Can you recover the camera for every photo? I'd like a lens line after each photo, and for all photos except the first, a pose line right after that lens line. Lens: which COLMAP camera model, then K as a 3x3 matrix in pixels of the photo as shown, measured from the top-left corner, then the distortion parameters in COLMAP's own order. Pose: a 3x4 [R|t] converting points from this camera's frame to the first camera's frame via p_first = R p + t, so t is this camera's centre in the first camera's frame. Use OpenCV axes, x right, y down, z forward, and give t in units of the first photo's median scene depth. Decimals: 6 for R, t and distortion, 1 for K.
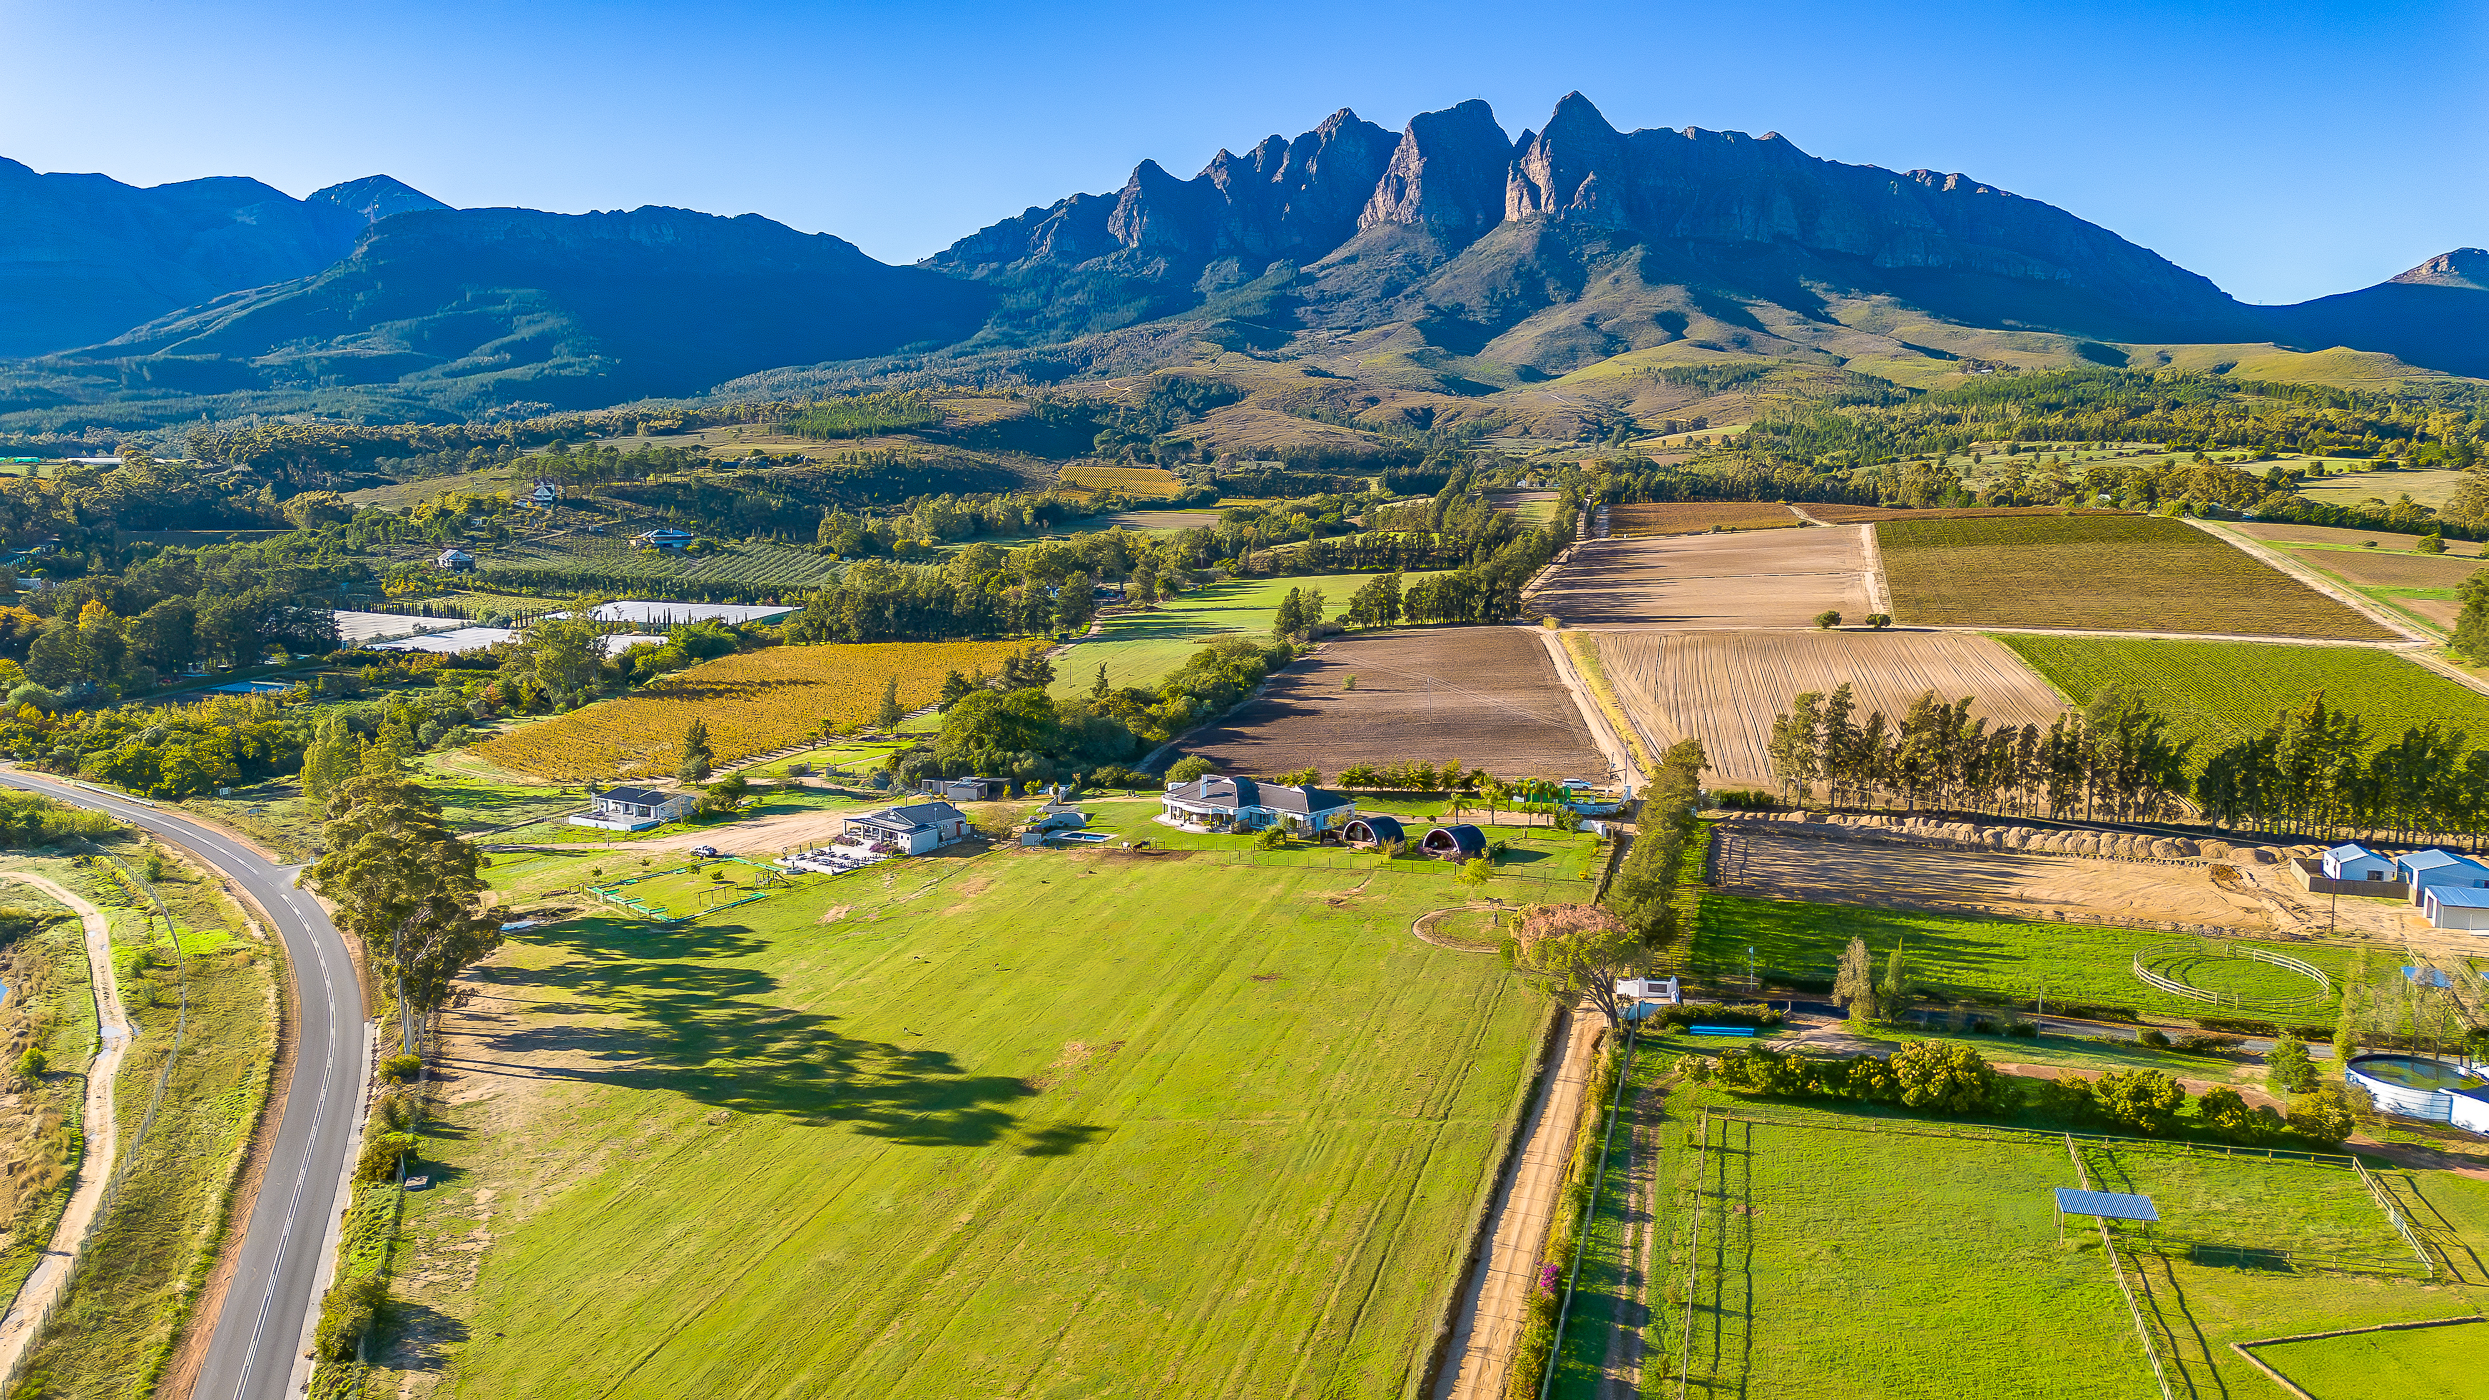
lens RADIAL K [[1702.6, 0, 1241.5], [0, 1702.6, 722.7], [0, 0, 1]] dist [0.091189, -0.085557]
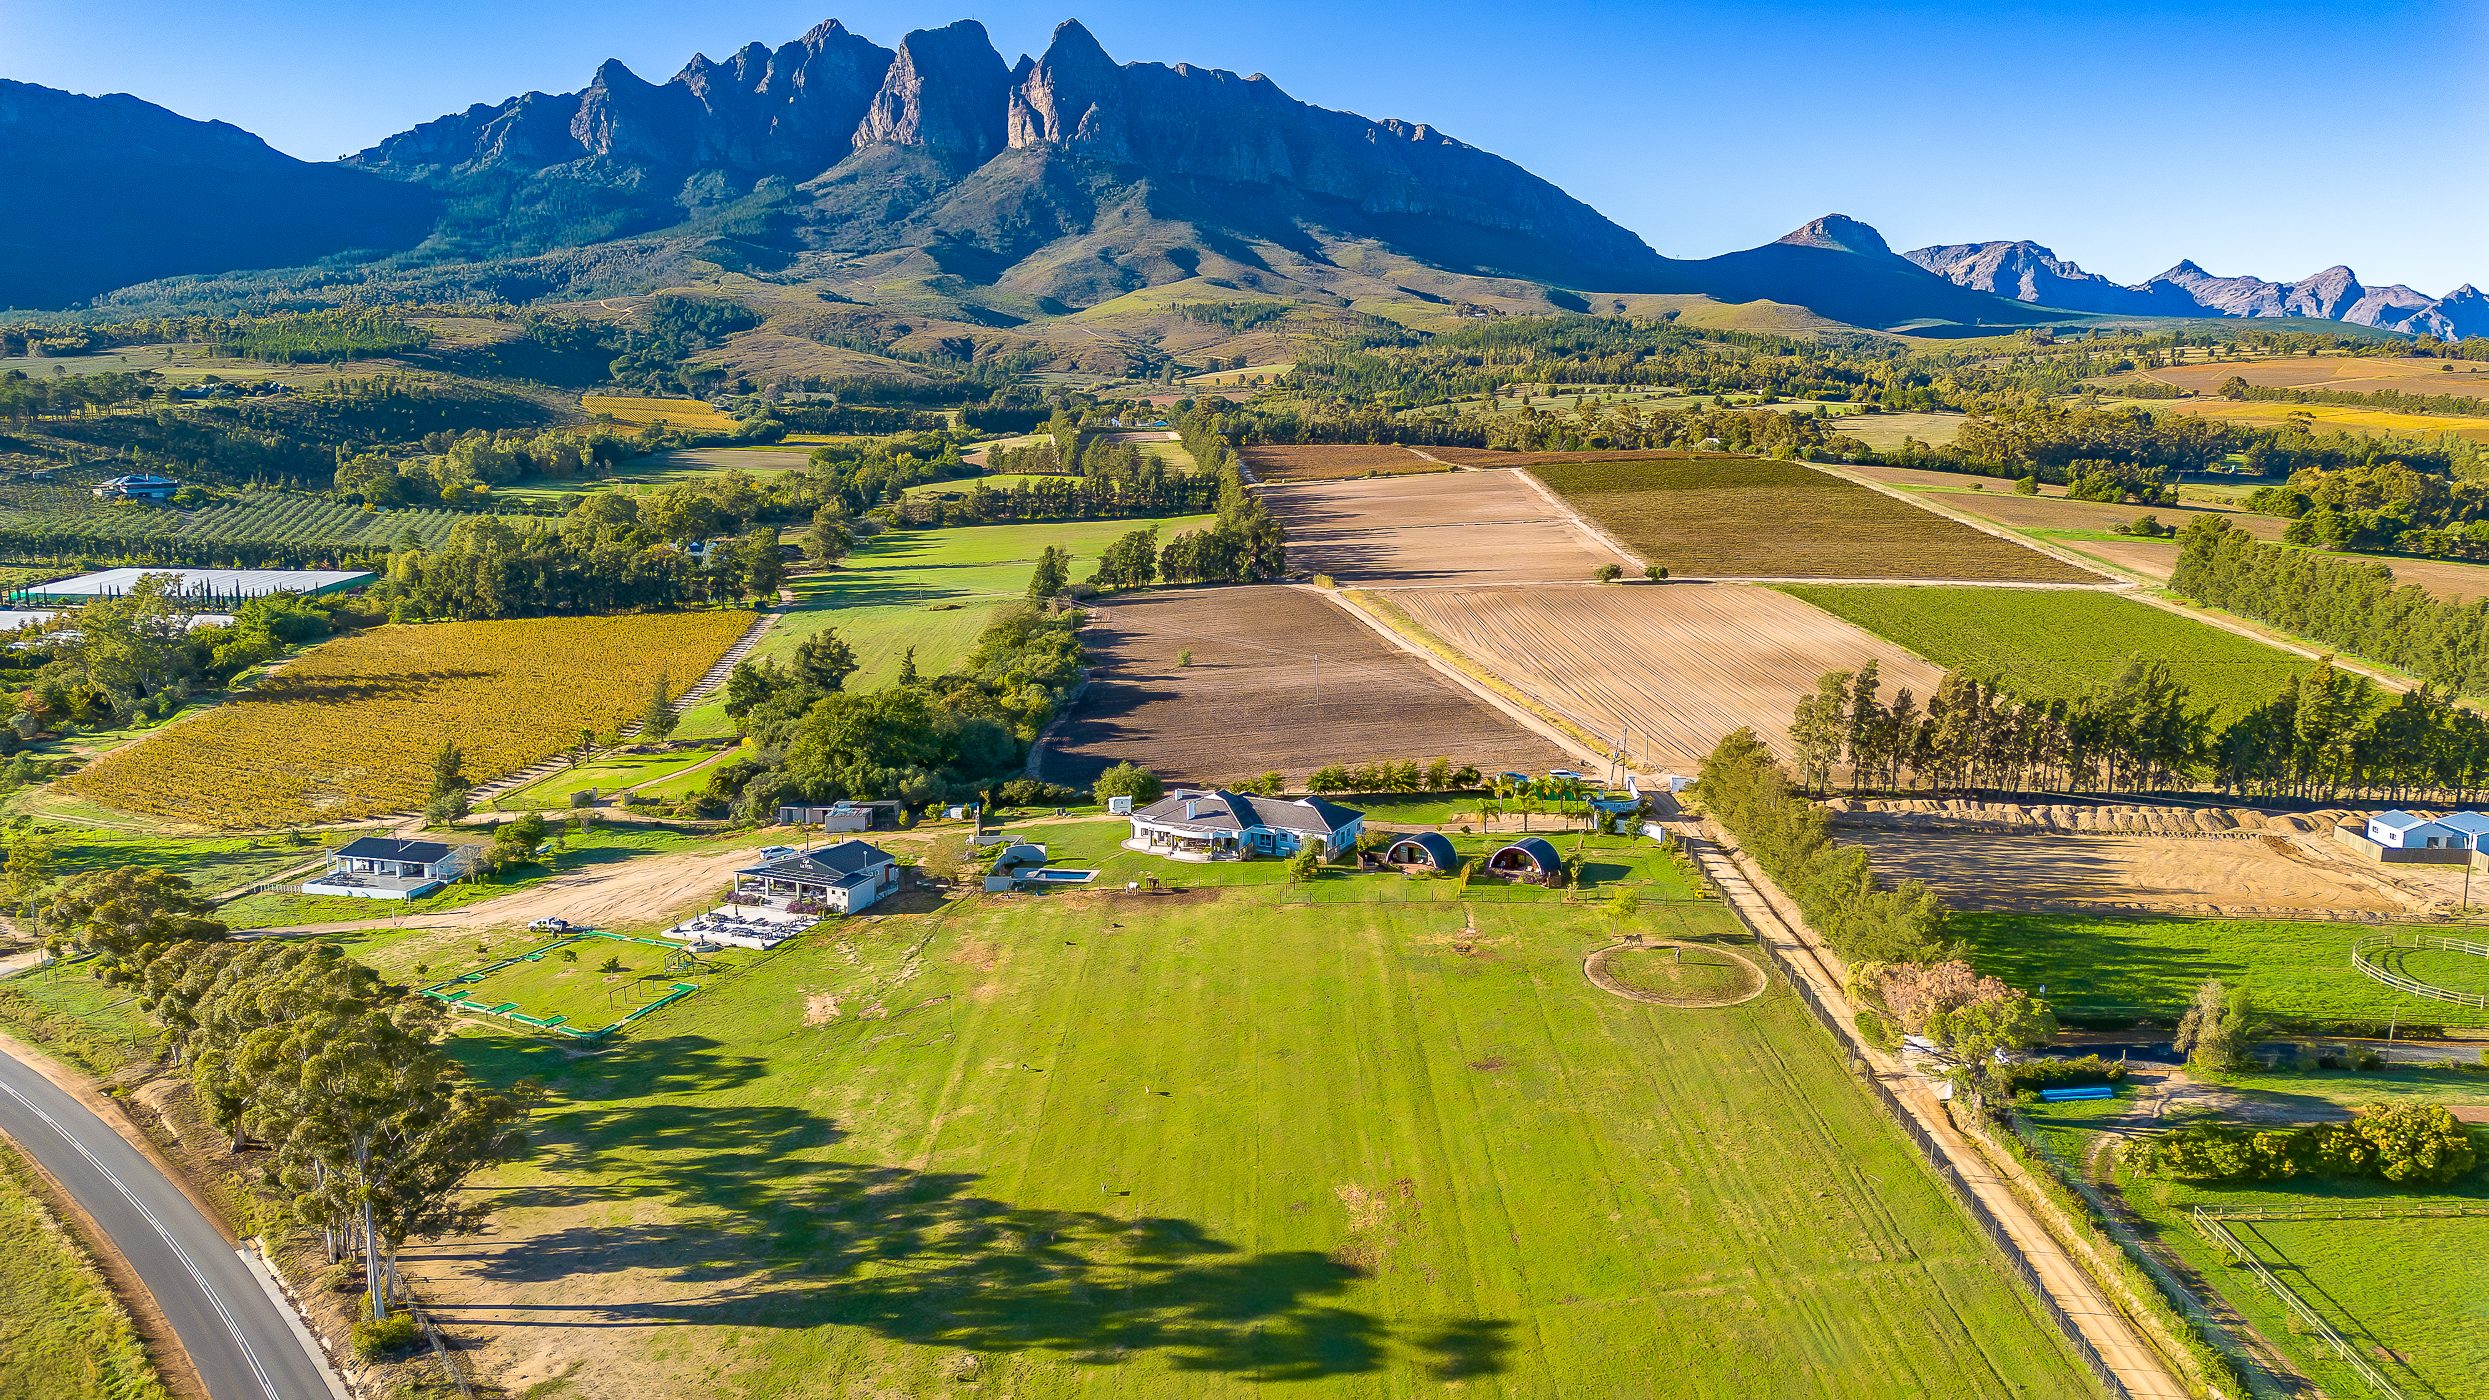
lens RADIAL K [[1719.0, 0, 1214.5], [0, 1719.0, 694.1], [0, 0, 1]] dist [0.069615, -0.053858]
pose [[0.960737, -0.041340, 0.274365, -0.050042], [0.035323, 0.999016, 0.026839, -0.008280], [-0.275204, -0.016094, 0.961251, 0.036668]]
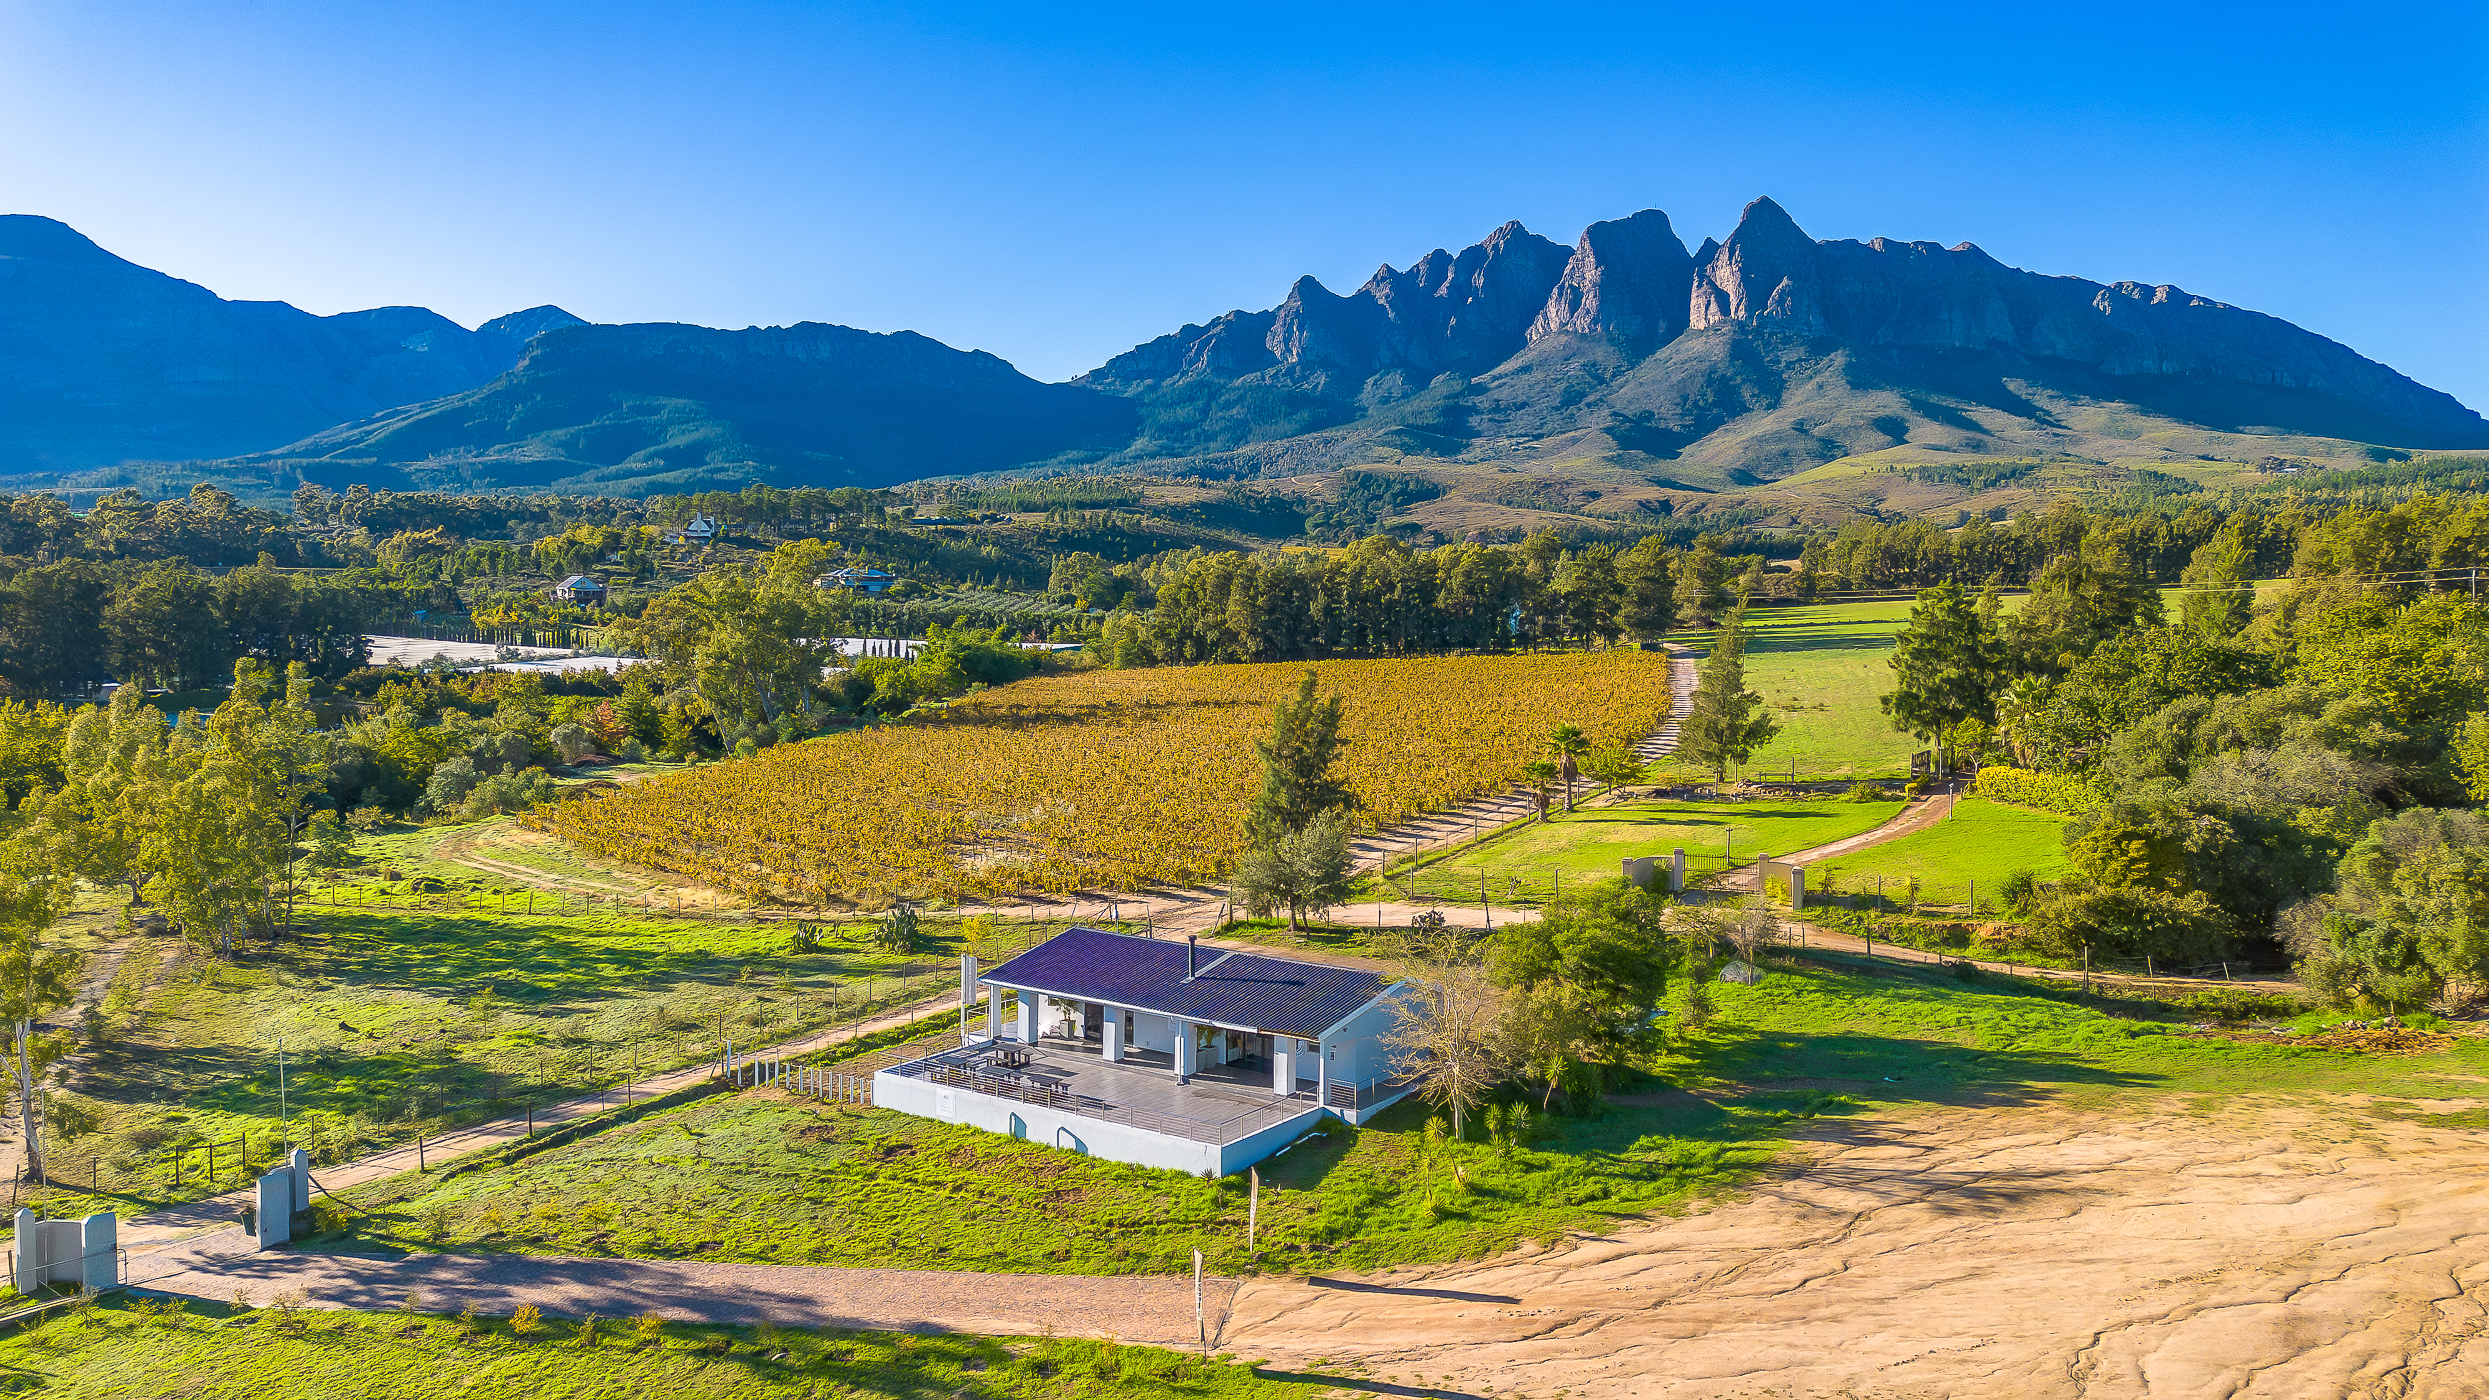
lens RADIAL K [[1685.3, 0, 1249.0], [0, 1685.3, 738.0], [0, 0, 1]] dist [0.092125, -0.114177]
pose [[0.997944, 0.012741, -0.062810, -0.077997], [-0.017103, 0.997442, -0.069399, 0.006354], [0.061766, 0.070331, 0.995610, 0.186357]]
